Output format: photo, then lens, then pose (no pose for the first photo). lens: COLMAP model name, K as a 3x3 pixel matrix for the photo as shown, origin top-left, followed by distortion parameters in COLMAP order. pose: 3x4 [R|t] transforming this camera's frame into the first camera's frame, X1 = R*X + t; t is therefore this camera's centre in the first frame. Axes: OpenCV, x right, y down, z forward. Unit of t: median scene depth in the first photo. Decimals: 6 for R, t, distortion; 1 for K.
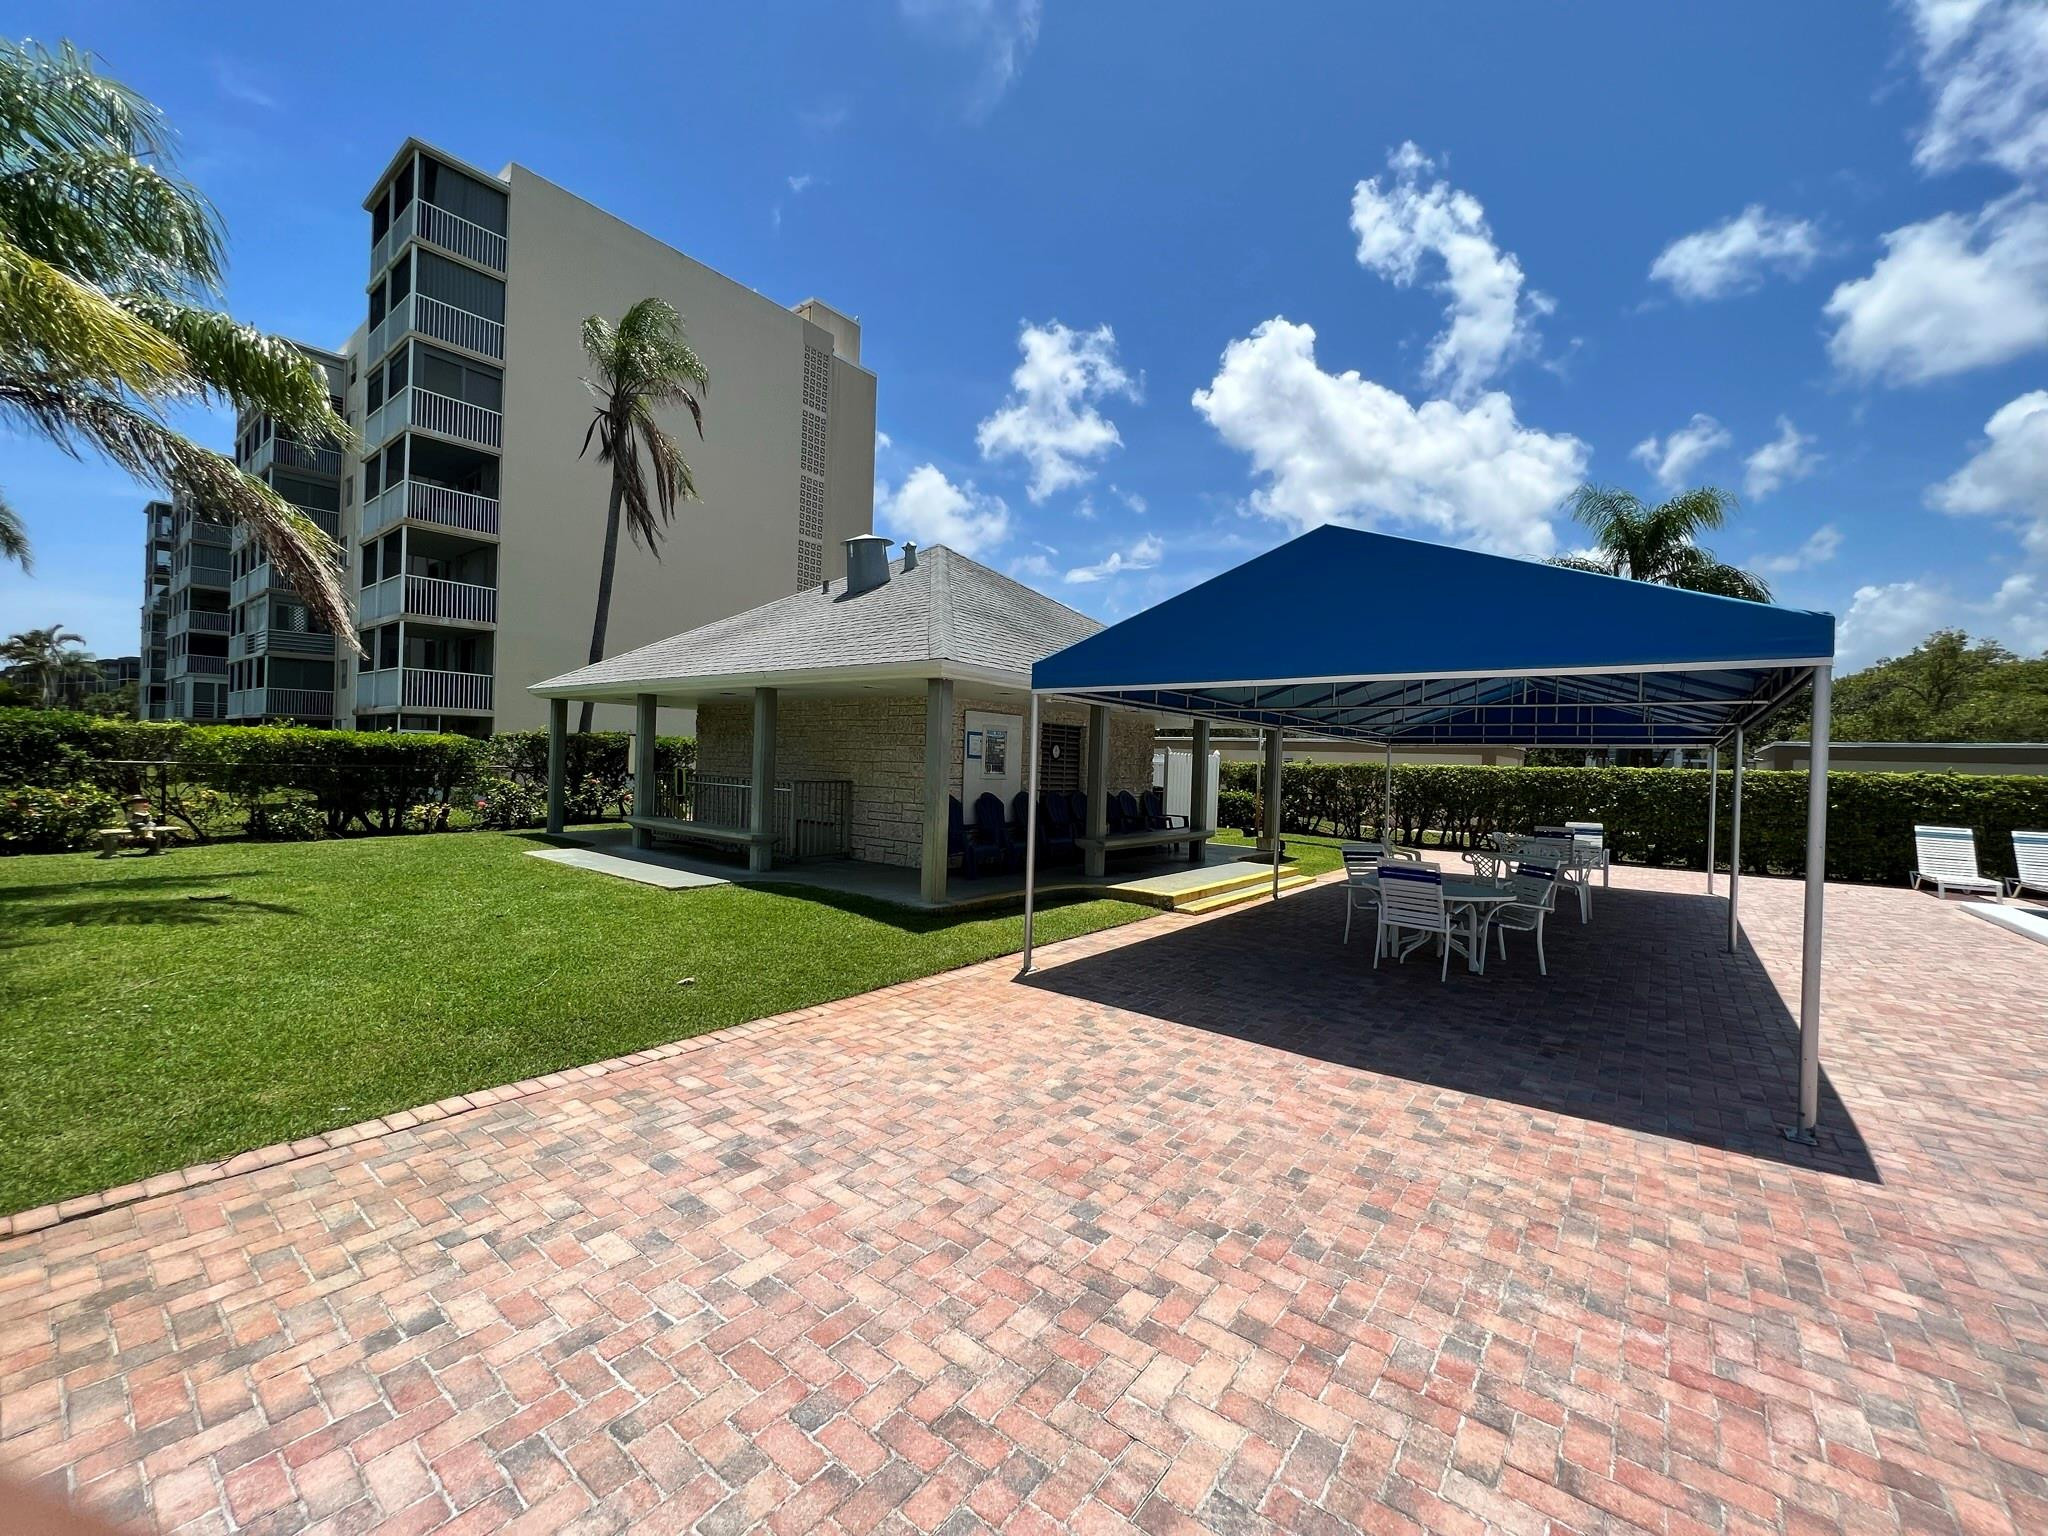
lens RADIAL K [[821.9, 0, 1024.0], [0, 821.9, 768.0], [0, 0, 1]] dist [-0.008269, -0.000266]
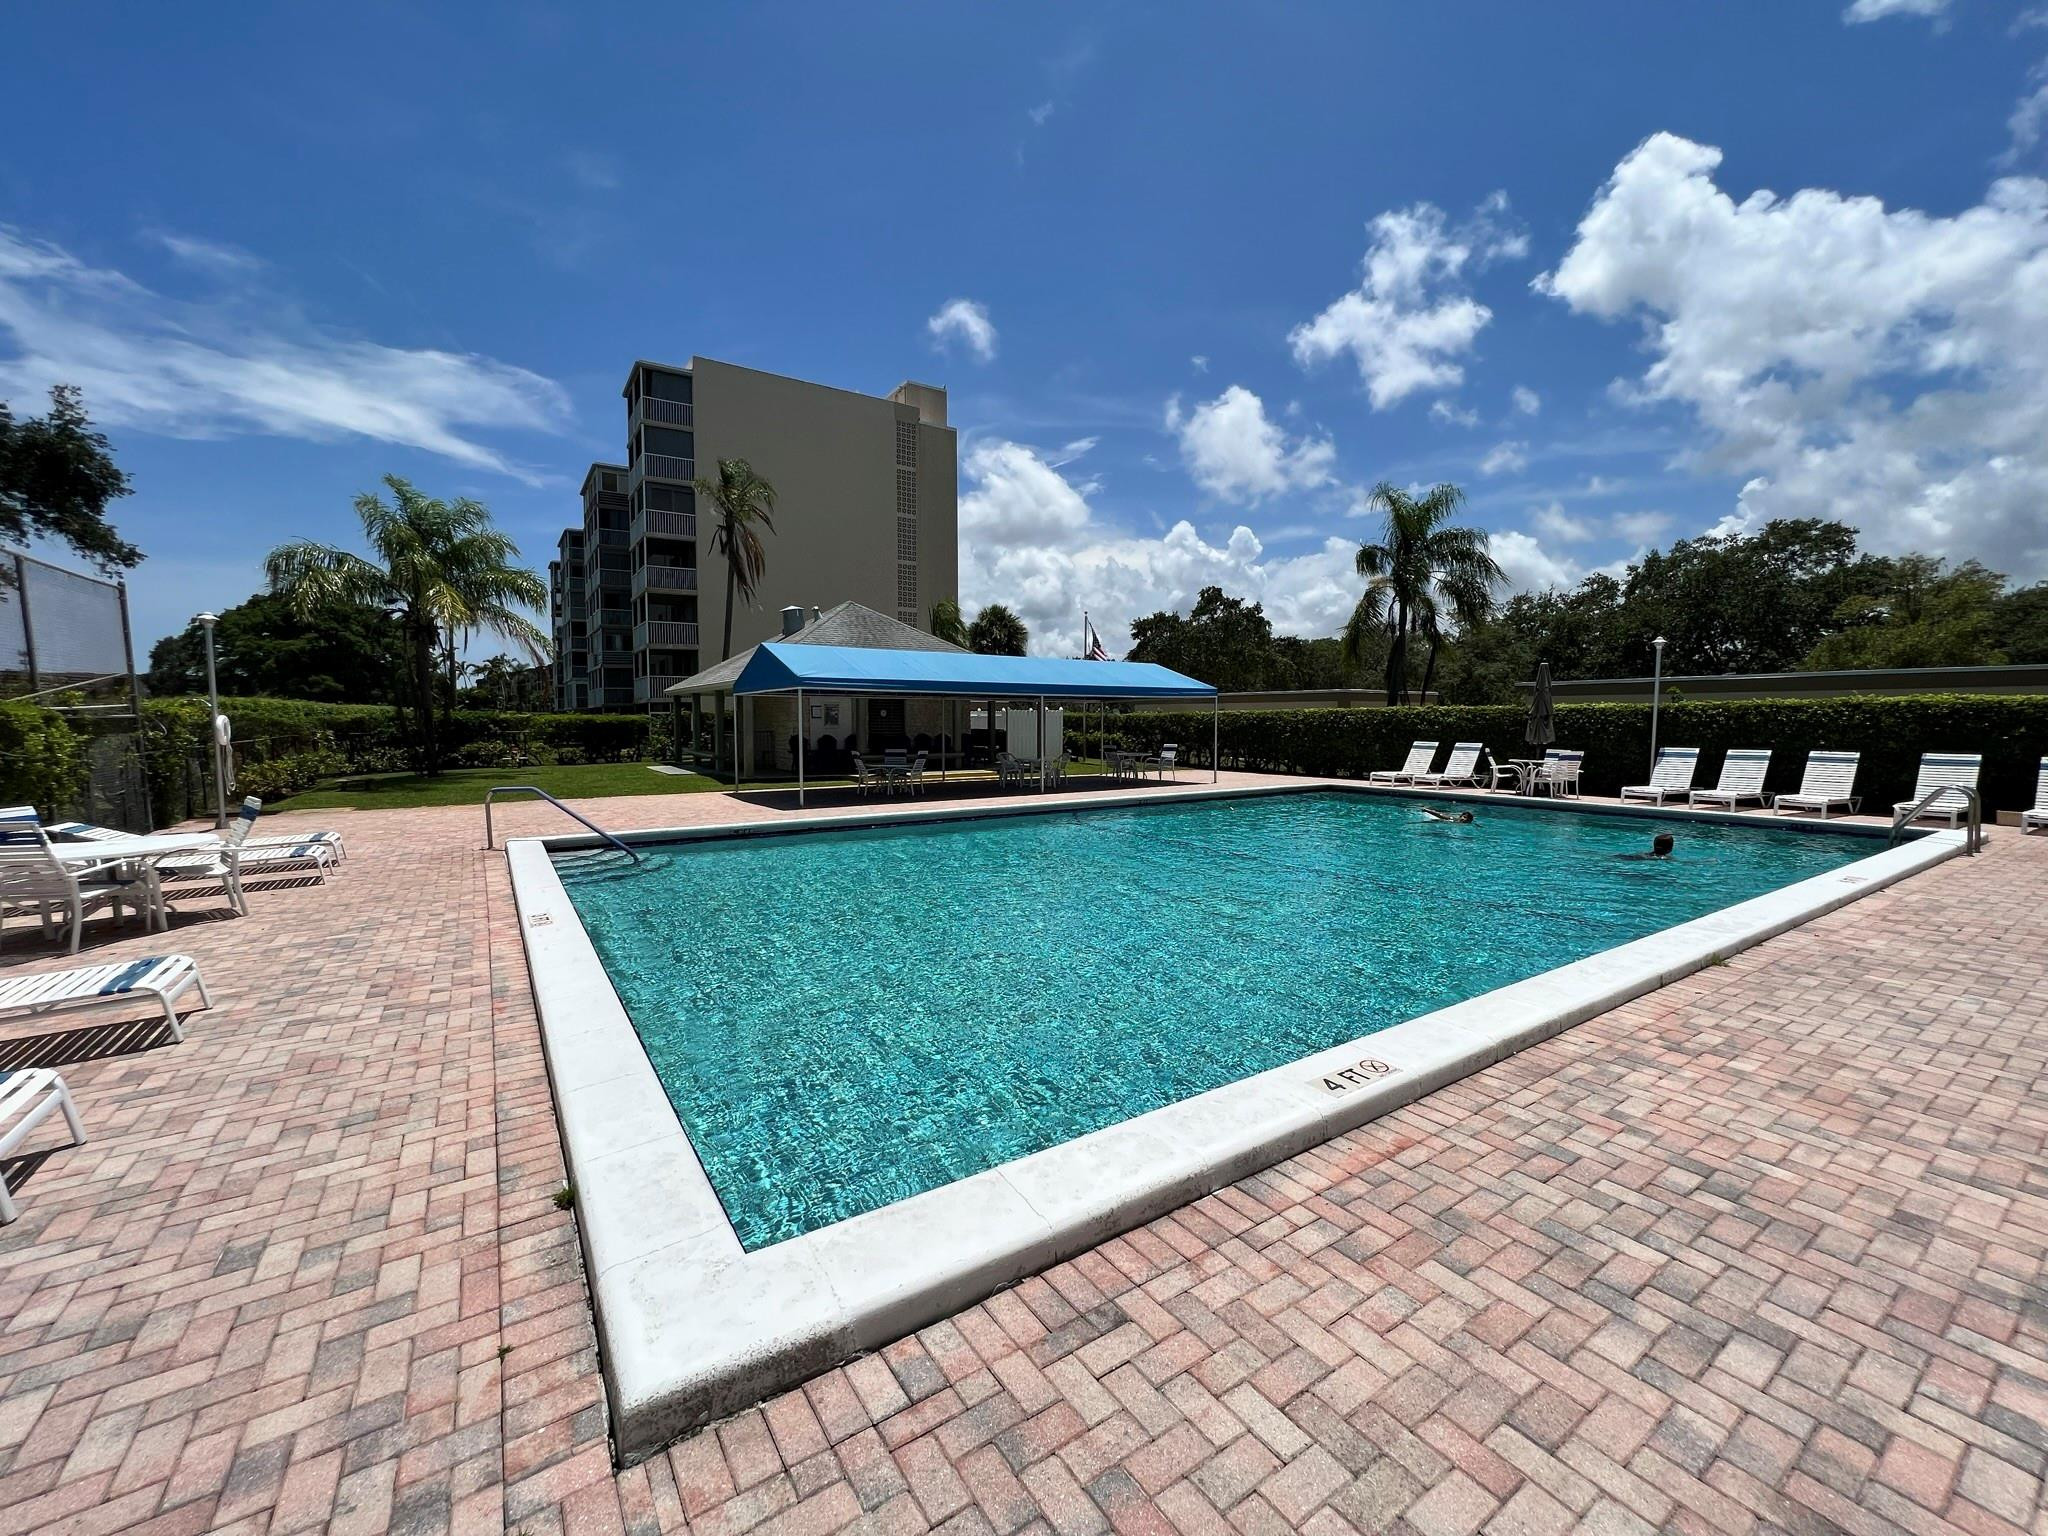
lens RADIAL K [[821.9, 0, 1024.0], [0, 821.9, 768.0], [0, 0, 1]] dist [-0.008269, -0.000266]
pose [[0.947902, -0.013746, -0.318267, 0.526695], [0.029608, 0.998546, 0.045056, 0.017023], [0.317184, -0.052132, 0.946930, -0.389987]]
